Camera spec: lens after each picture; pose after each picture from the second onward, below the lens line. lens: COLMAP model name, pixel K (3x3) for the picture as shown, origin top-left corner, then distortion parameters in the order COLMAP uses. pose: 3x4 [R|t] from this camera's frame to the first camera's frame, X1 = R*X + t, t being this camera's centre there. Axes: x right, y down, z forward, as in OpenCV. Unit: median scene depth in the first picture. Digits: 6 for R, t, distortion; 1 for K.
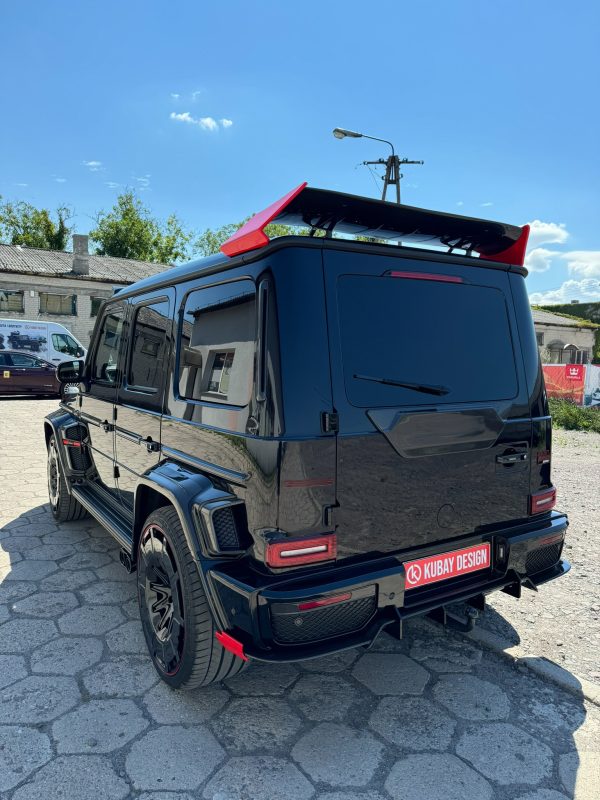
lens RADIAL K [[572.5, 0, 297.5], [0, 572.5, 399.4], [0, 0, 1]] dist [0.018724, -0.023677]
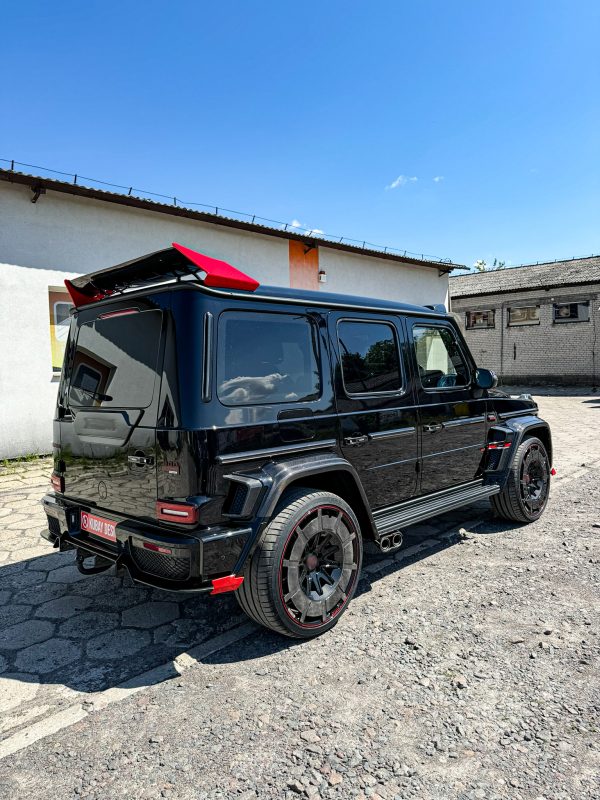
lens RADIAL K [[572.5, 0, 297.5], [0, 572.5, 399.4], [0, 0, 1]] dist [0.018724, -0.023677]
pose [[0.220644, 0.026592, -0.974992, 1.569056], [-0.039822, 0.999040, 0.018236, -0.048413], [0.974541, 0.034802, 0.221491, 1.072492]]
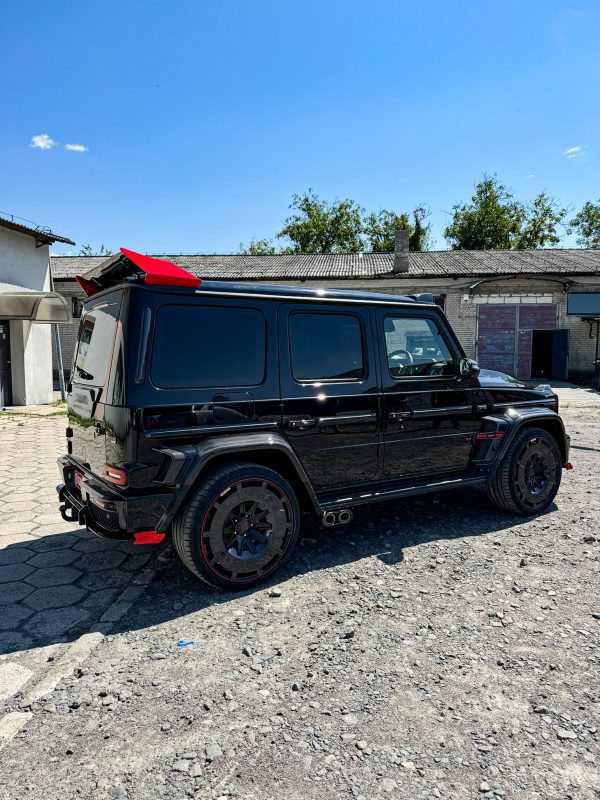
lens RADIAL K [[568.8, 0, 300.0], [0, 568.8, 400.0], [0, 0, 1]] dist [0.078766, -0.138406]
pose [[0.773304, 0.026619, -0.633477, 0.801931], [-0.028841, 0.999561, 0.006796, -0.096172], [0.633379, 0.013015, 0.773732, 1.490361]]
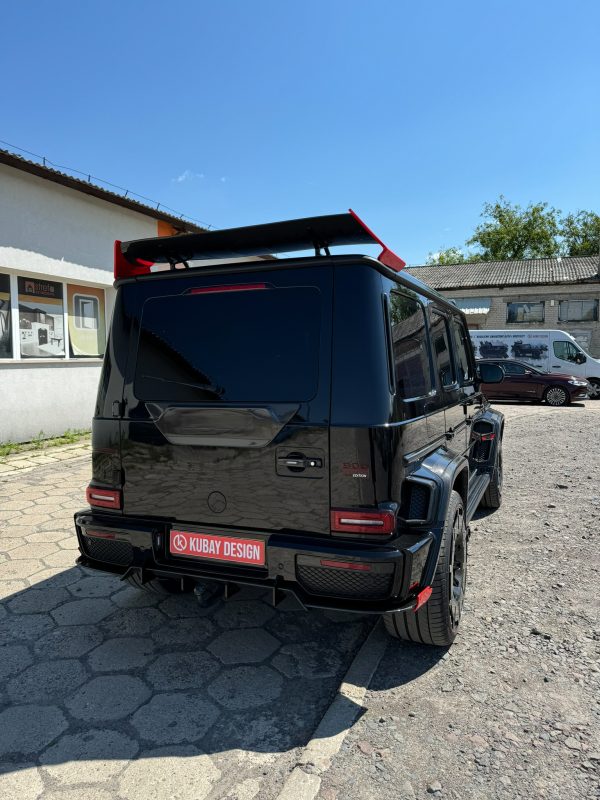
lens RADIAL K [[572.5, 0, 297.5], [0, 572.5, 399.4], [0, 0, 1]] dist [0.018724, -0.023677]
pose [[0.552830, 0.029521, -0.832771, 1.181743], [-0.041902, 0.999093, 0.007601, -0.007922], [0.832240, 0.030693, 0.553566, 0.484188]]
